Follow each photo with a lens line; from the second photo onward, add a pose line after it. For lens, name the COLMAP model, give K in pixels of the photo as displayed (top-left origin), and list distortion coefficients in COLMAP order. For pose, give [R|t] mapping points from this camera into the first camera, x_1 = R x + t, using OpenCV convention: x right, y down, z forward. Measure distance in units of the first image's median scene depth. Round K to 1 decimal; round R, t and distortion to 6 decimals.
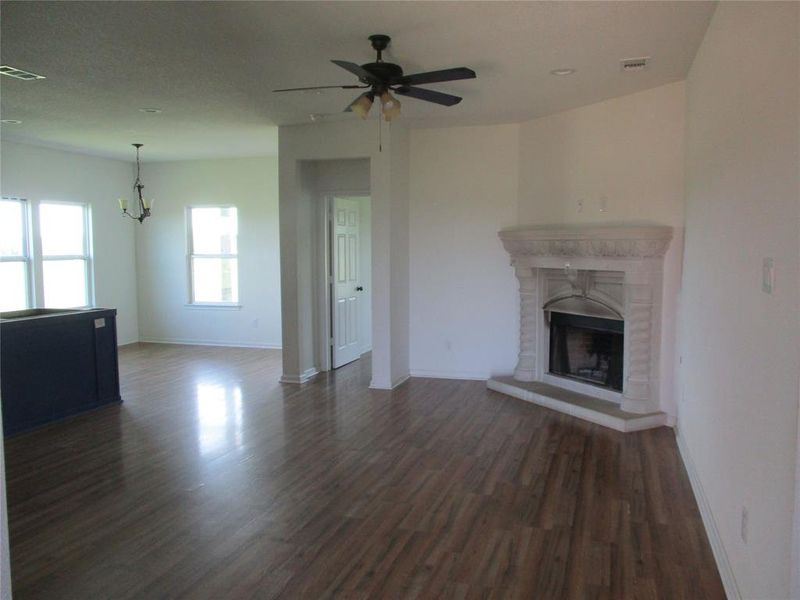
lens RADIAL K [[660.2, 0, 405.8], [0, 660.2, 299.8], [0, 0, 1]] dist [-0.034166, 0.009586]
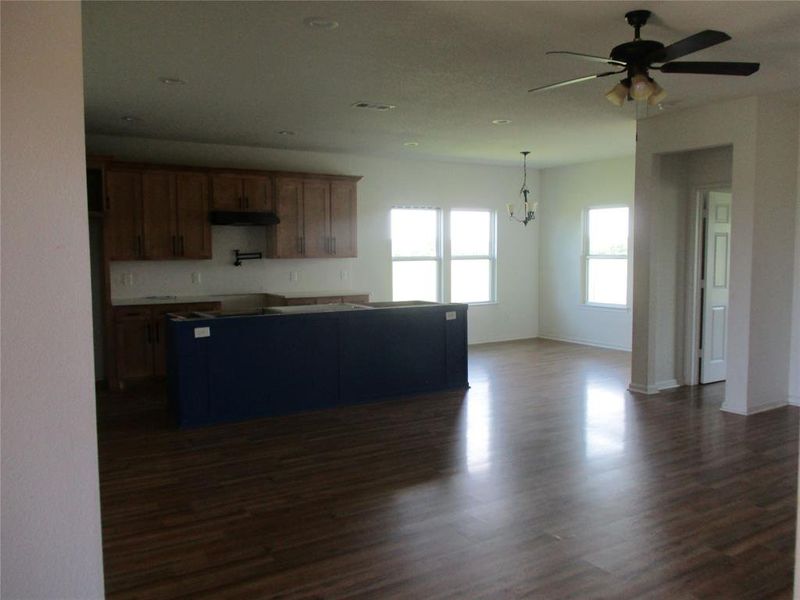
lens RADIAL K [[660.2, 0, 405.8], [0, 660.2, 299.8], [0, 0, 1]] dist [-0.034166, 0.009586]
pose [[0.756689, 0.045779, -0.652170, 0.196322], [-0.045969, 0.998802, 0.016775, -0.006772], [0.652157, 0.017287, 0.757887, 0.078817]]
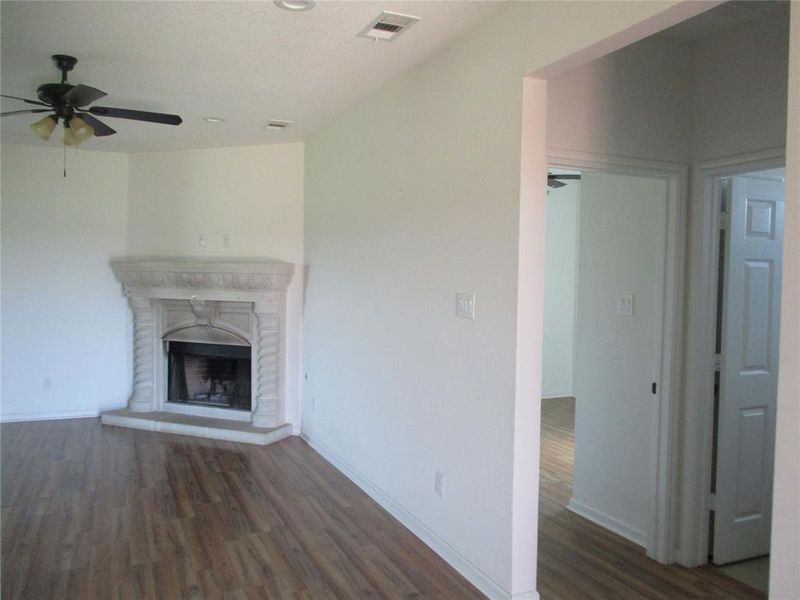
lens RADIAL K [[660.2, 0, 405.8], [0, 660.2, 299.8], [0, 0, 1]] dist [-0.034166, 0.009586]
pose [[0.748916, -0.002132, 0.662662, -0.183467], [0.030361, 0.999055, -0.031099, -0.003464], [-0.661969, 0.043410, 0.748273, -0.010776]]
